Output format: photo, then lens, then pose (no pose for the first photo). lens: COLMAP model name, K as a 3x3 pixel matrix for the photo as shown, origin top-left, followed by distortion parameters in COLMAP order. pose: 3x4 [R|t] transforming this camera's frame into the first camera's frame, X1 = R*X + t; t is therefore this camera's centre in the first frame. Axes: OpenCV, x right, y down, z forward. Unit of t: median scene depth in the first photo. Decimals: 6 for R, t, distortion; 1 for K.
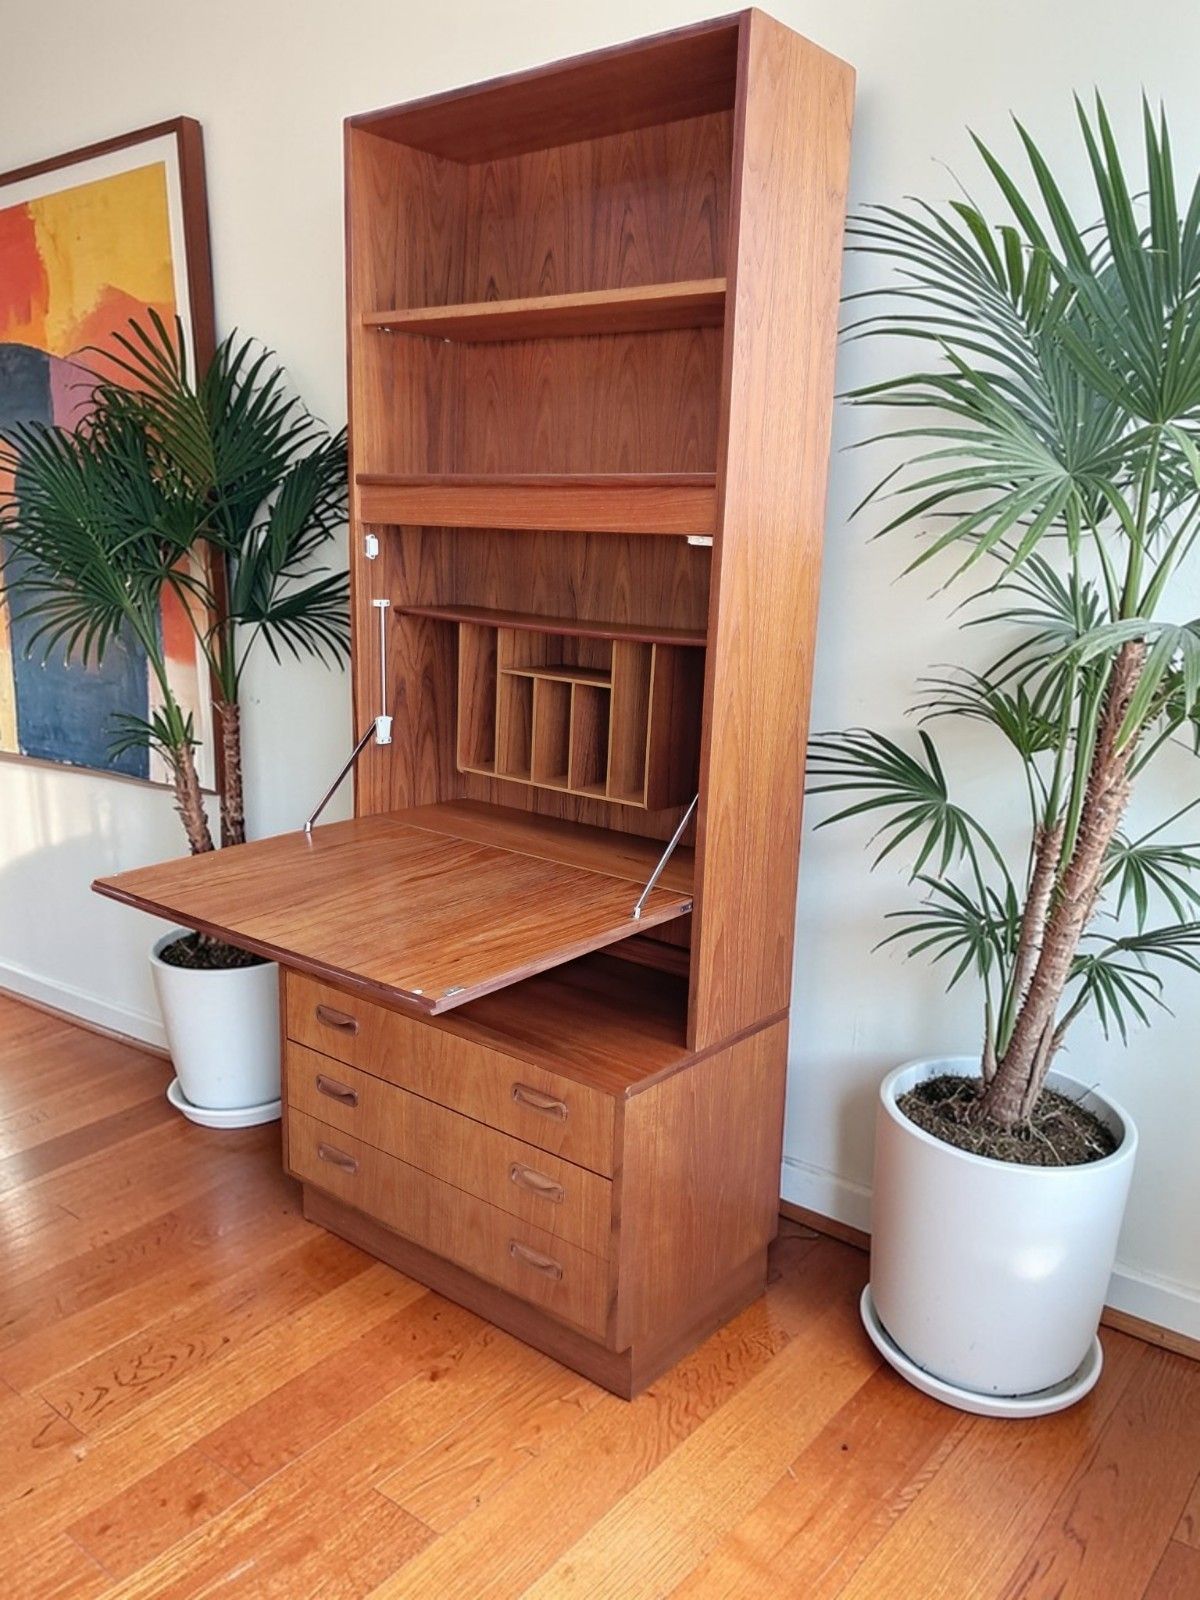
lens RADIAL K [[1263.1, 0, 596.5], [0, 1263.1, 812.9], [0, 0, 1]] dist [0.040284, -0.075371]
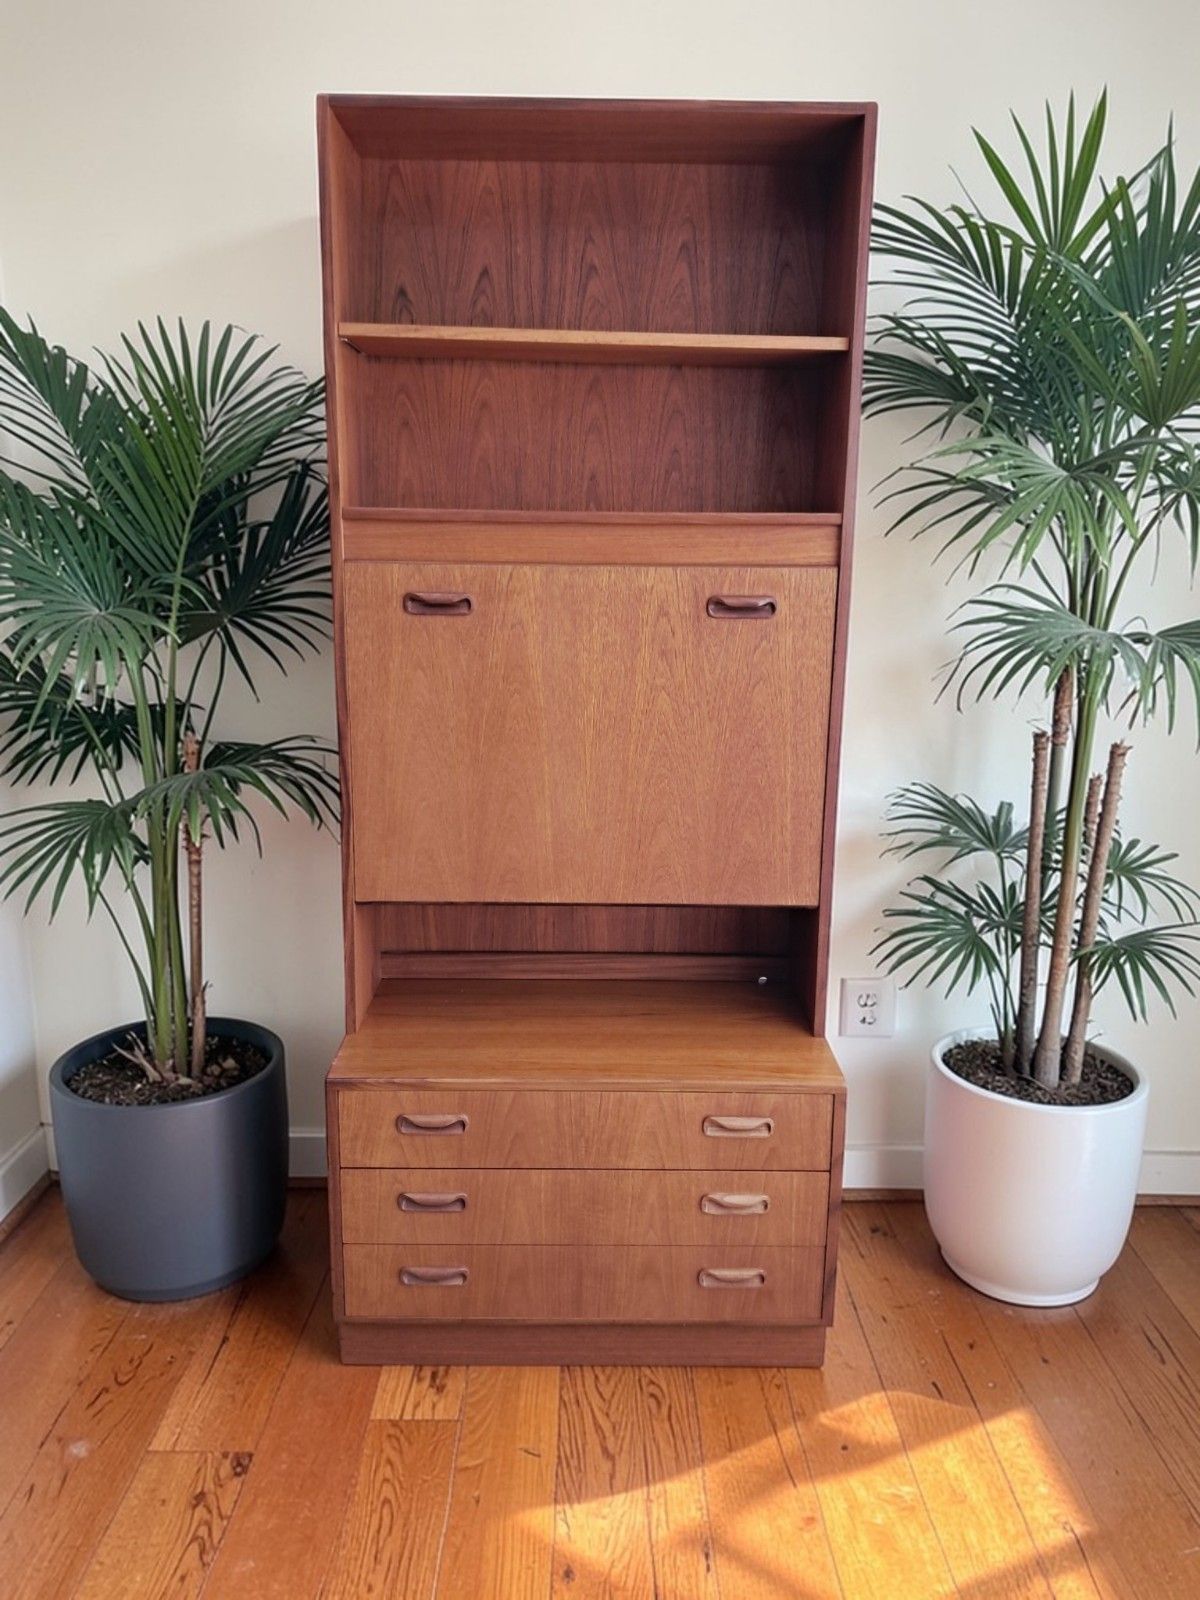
lens RADIAL K [[1263.1, 0, 591.5], [0, 1263.1, 797.9], [0, 0, 1]] dist [0.040284, -0.075371]
pose [[0.763993, -0.160106, 0.625044, -0.681367], [0.151326, 0.986167, 0.067643, -0.112022], [-0.627228, 0.042907, 0.777653, 0.245501]]
